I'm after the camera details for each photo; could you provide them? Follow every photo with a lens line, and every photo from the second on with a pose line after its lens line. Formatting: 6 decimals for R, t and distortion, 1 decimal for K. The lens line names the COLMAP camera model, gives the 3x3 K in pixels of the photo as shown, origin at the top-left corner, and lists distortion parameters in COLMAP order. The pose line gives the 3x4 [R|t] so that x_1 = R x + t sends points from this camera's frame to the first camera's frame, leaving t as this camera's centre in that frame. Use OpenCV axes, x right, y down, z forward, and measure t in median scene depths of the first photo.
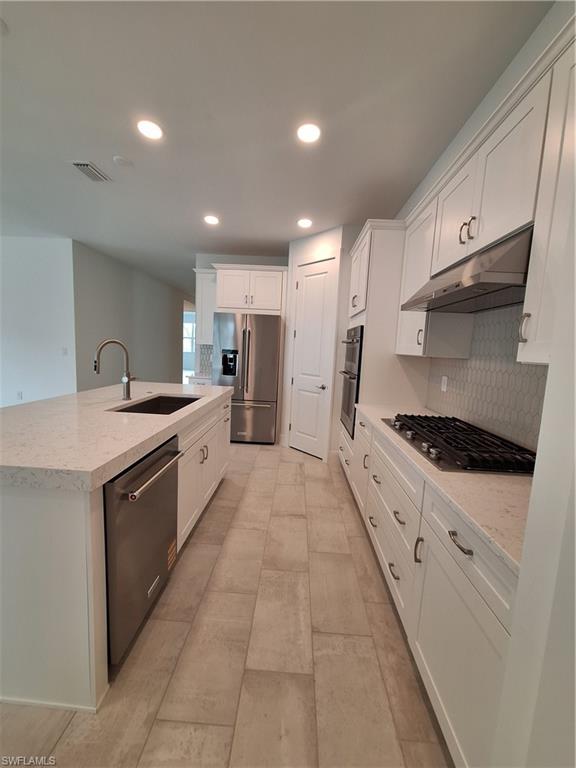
lens RADIAL K [[299.2, 0, 288.0], [0, 299.2, 384.0], [0, 0, 1]] dist [0.000003, 0.000055]
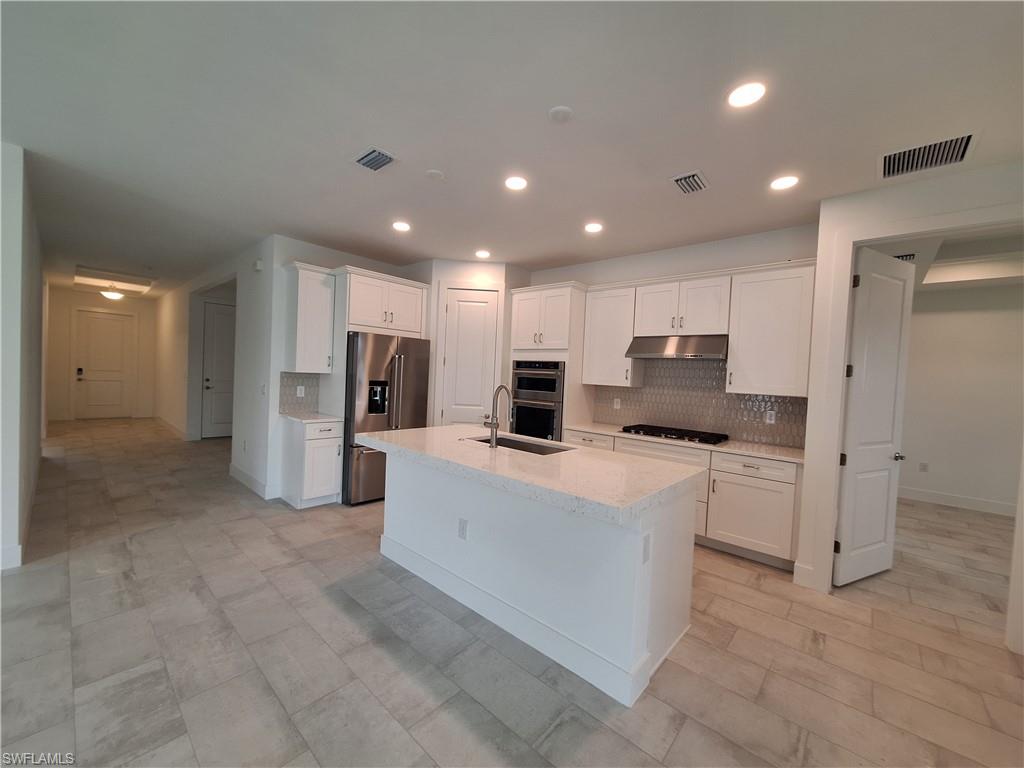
lens RADIAL K [[405.5, 0, 512.0], [0, 405.5, 384.0], [0, 0, 1]] dist [-0.000150, 0.000039]
pose [[0.643255, -0.038115, 0.764703, -0.856943], [0.079948, 0.996644, -0.017575, -0.067247], [-0.761467, 0.072442, 0.644143, 0.073491]]
